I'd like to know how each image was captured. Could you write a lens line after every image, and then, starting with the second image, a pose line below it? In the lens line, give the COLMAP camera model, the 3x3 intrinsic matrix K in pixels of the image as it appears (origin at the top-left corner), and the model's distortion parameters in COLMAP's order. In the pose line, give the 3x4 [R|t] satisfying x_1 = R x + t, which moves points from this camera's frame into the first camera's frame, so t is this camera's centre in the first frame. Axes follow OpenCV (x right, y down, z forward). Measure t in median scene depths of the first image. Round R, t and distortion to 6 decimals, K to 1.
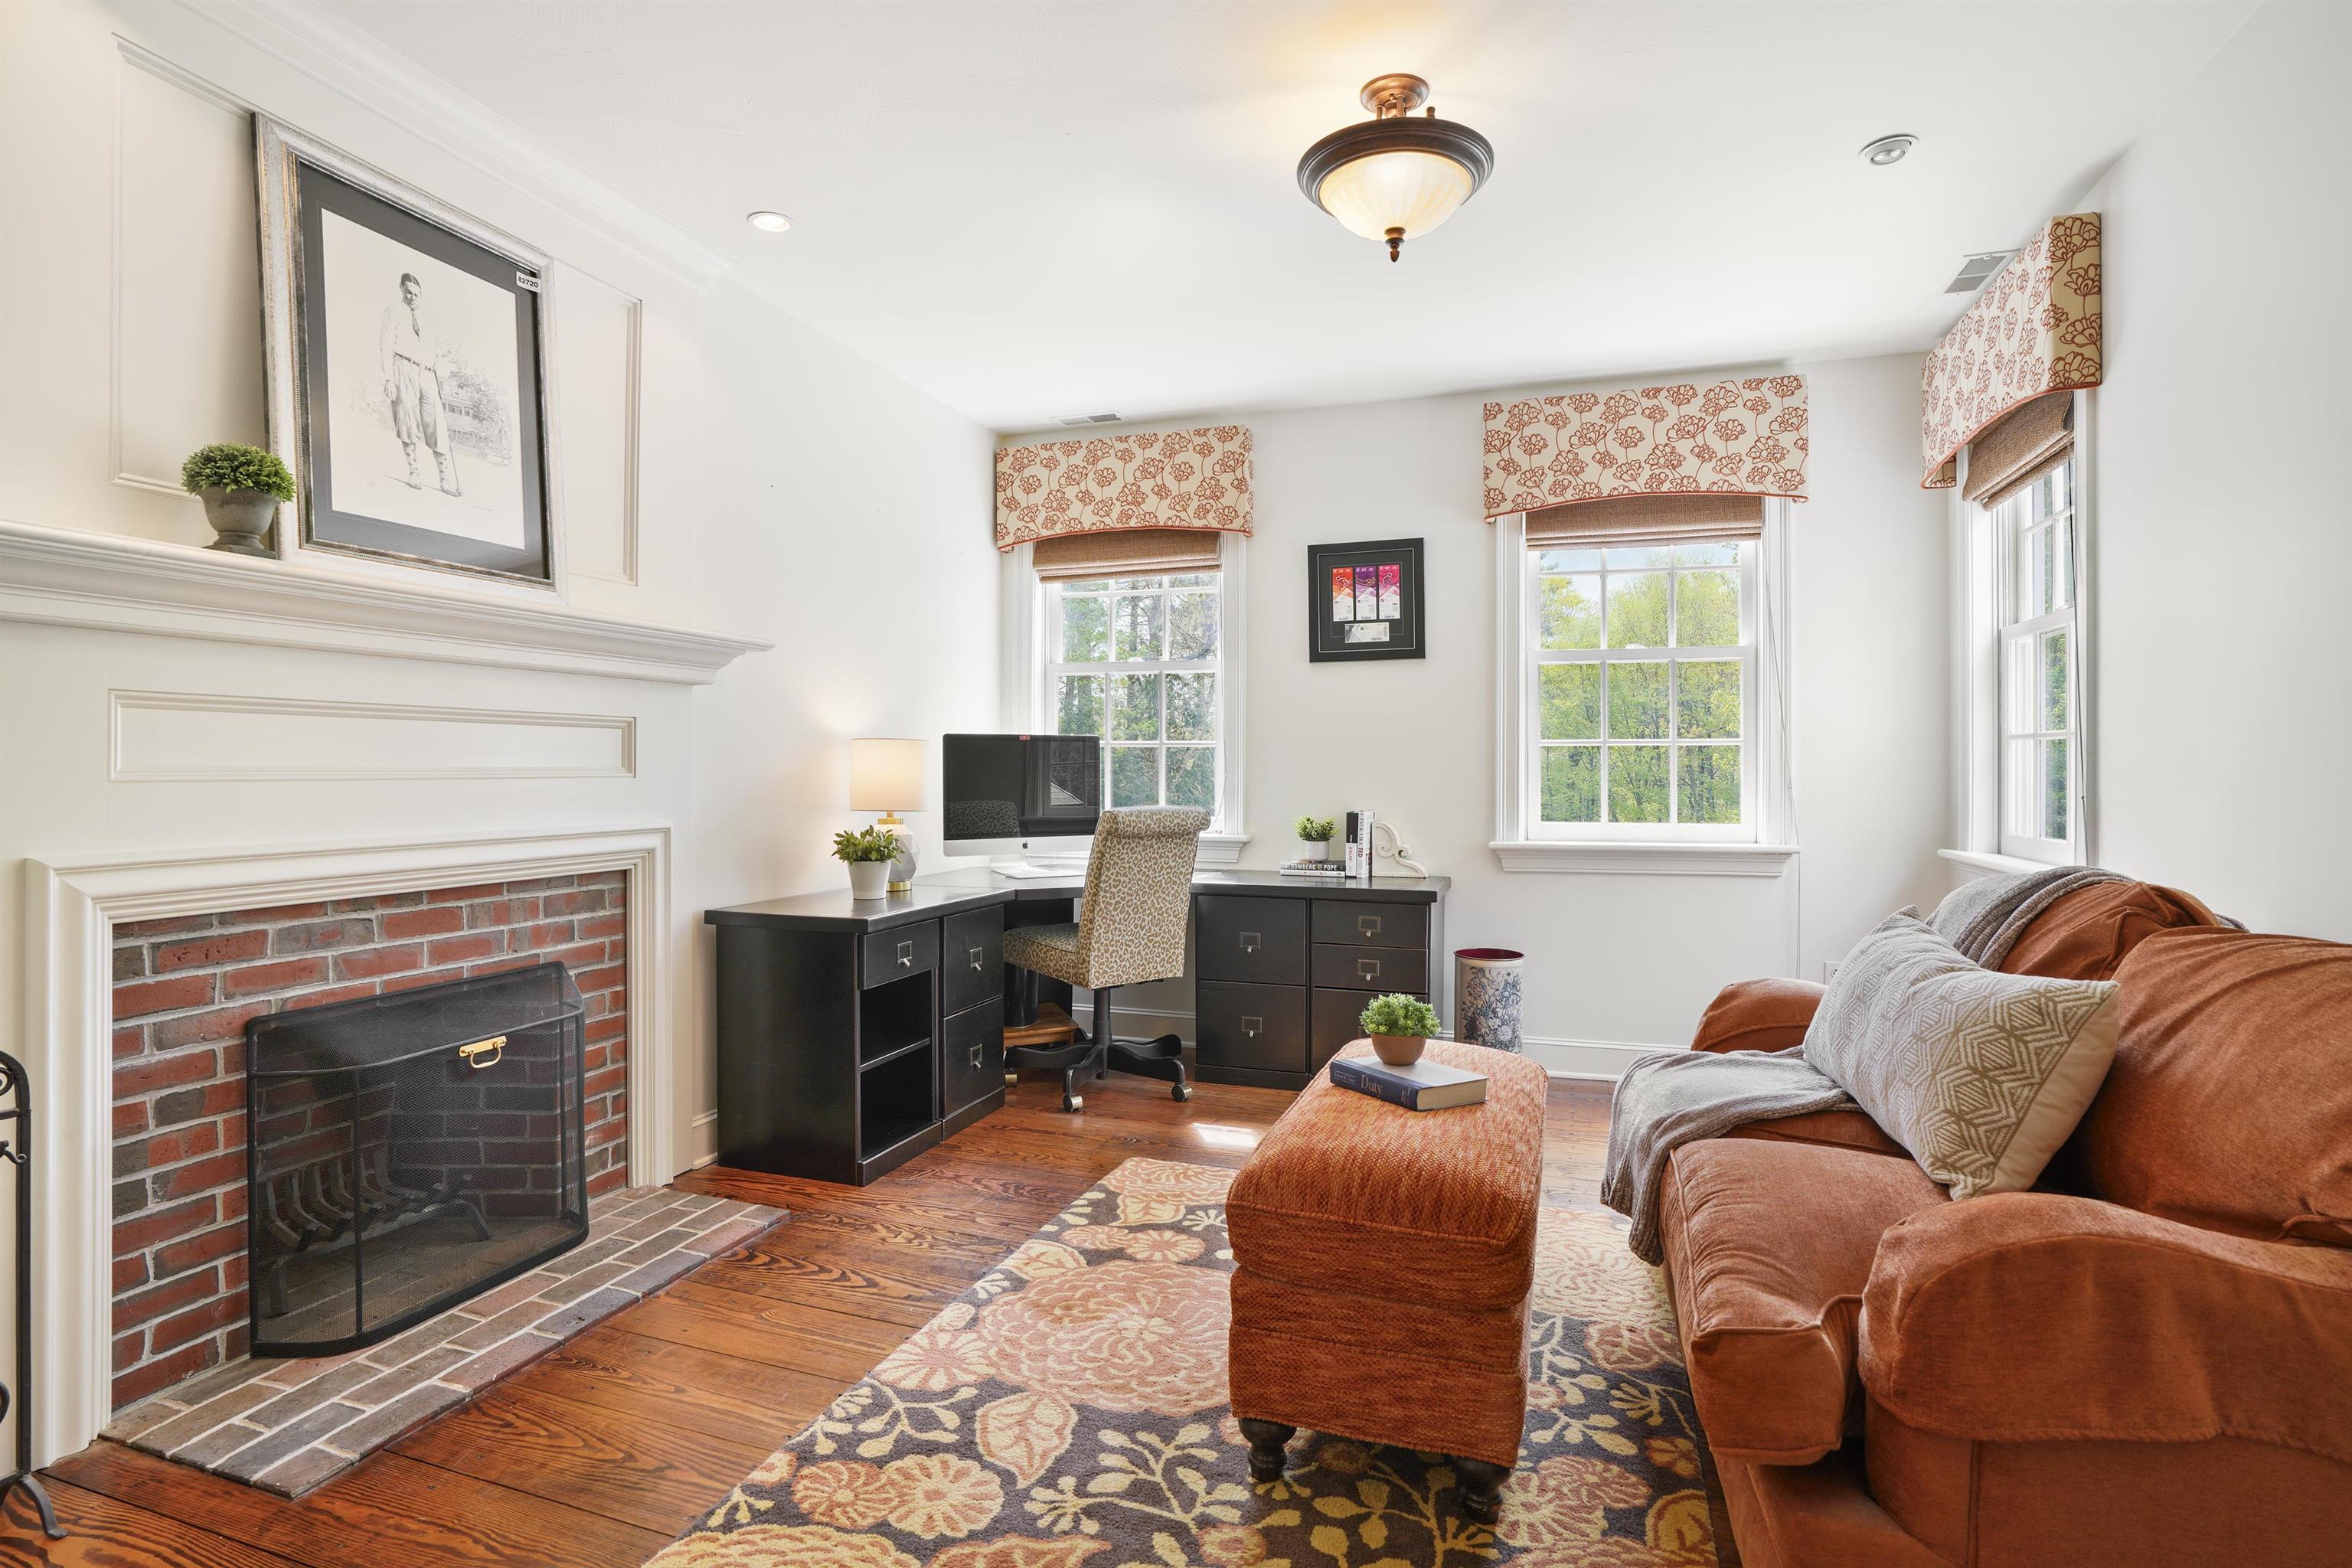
lens RADIAL K [[1143.1, 0, 1173.8], [0, 1143.1, 763.5], [0, 0, 1]] dist [-0.023669, 0.000912]
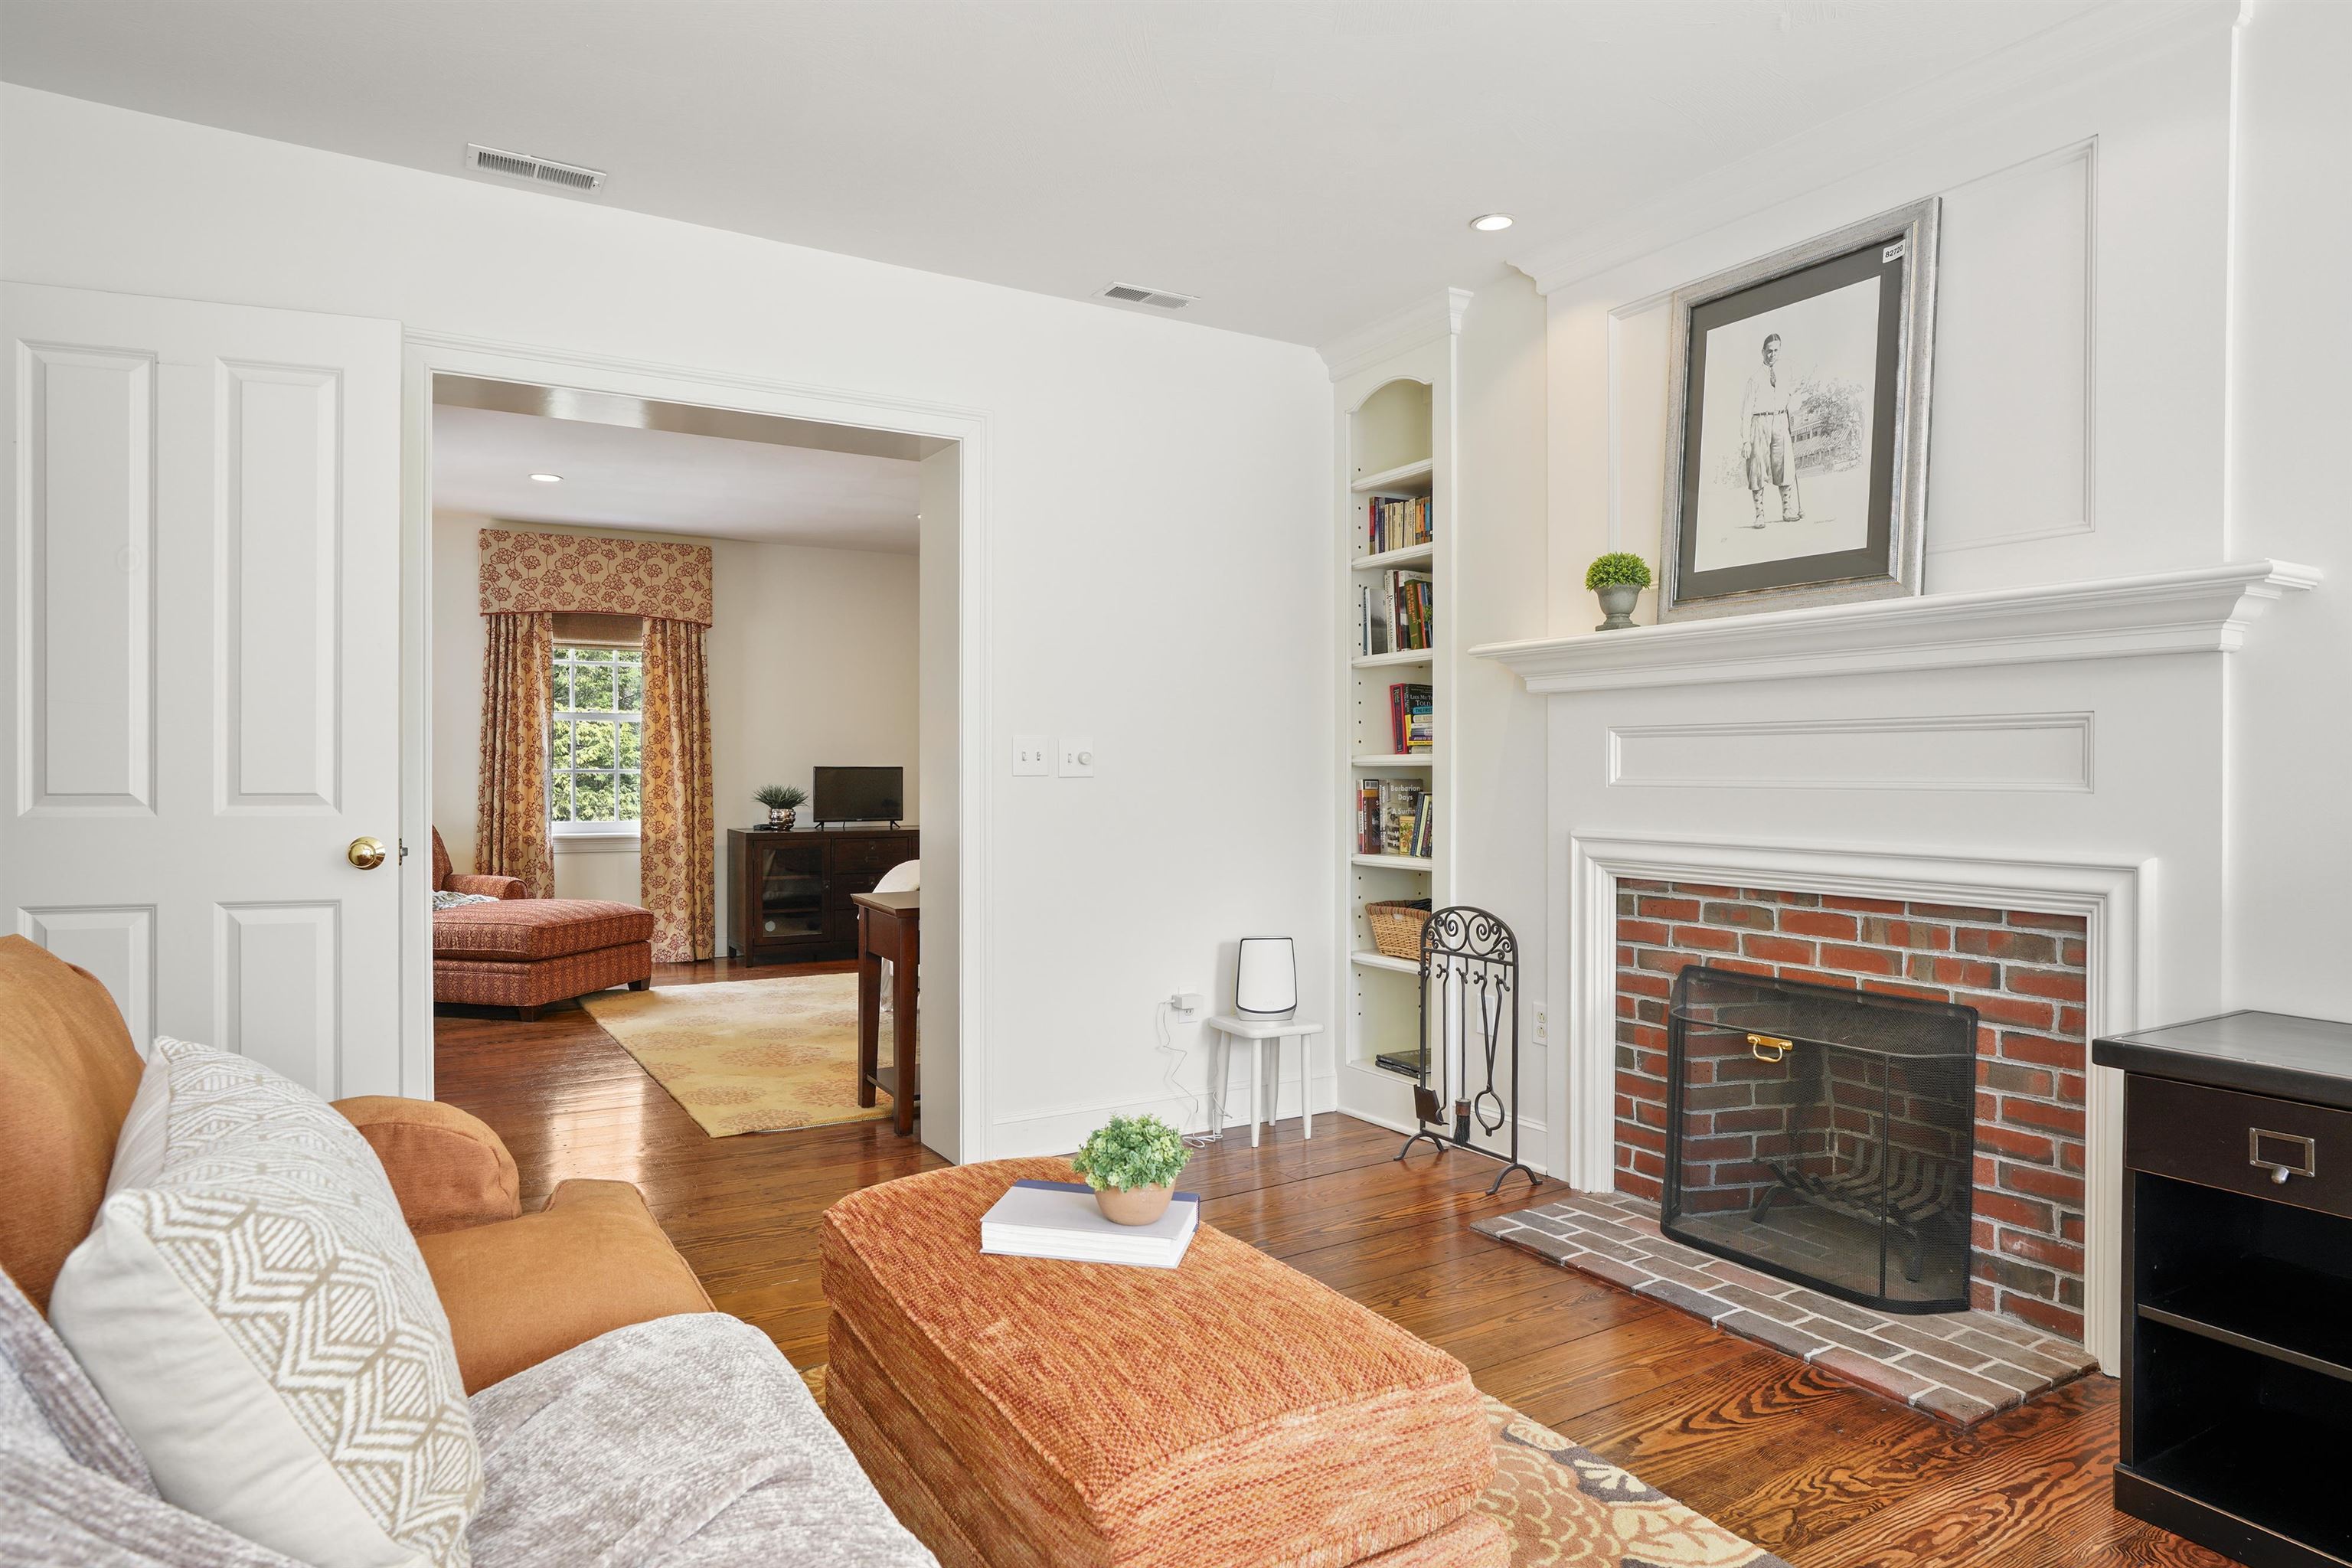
lens RADIAL K [[1360.0, 0, 1176.0], [0, 1360.0, 784.0], [0, 0, 1]] dist [-0.019923, 0.000222]
pose [[-0.640101, 0.002451, -0.768287, 0.711681], [-0.001627, 0.999988, 0.004546, 0.004499], [0.768289, 0.004161, -0.640089, 1.376601]]
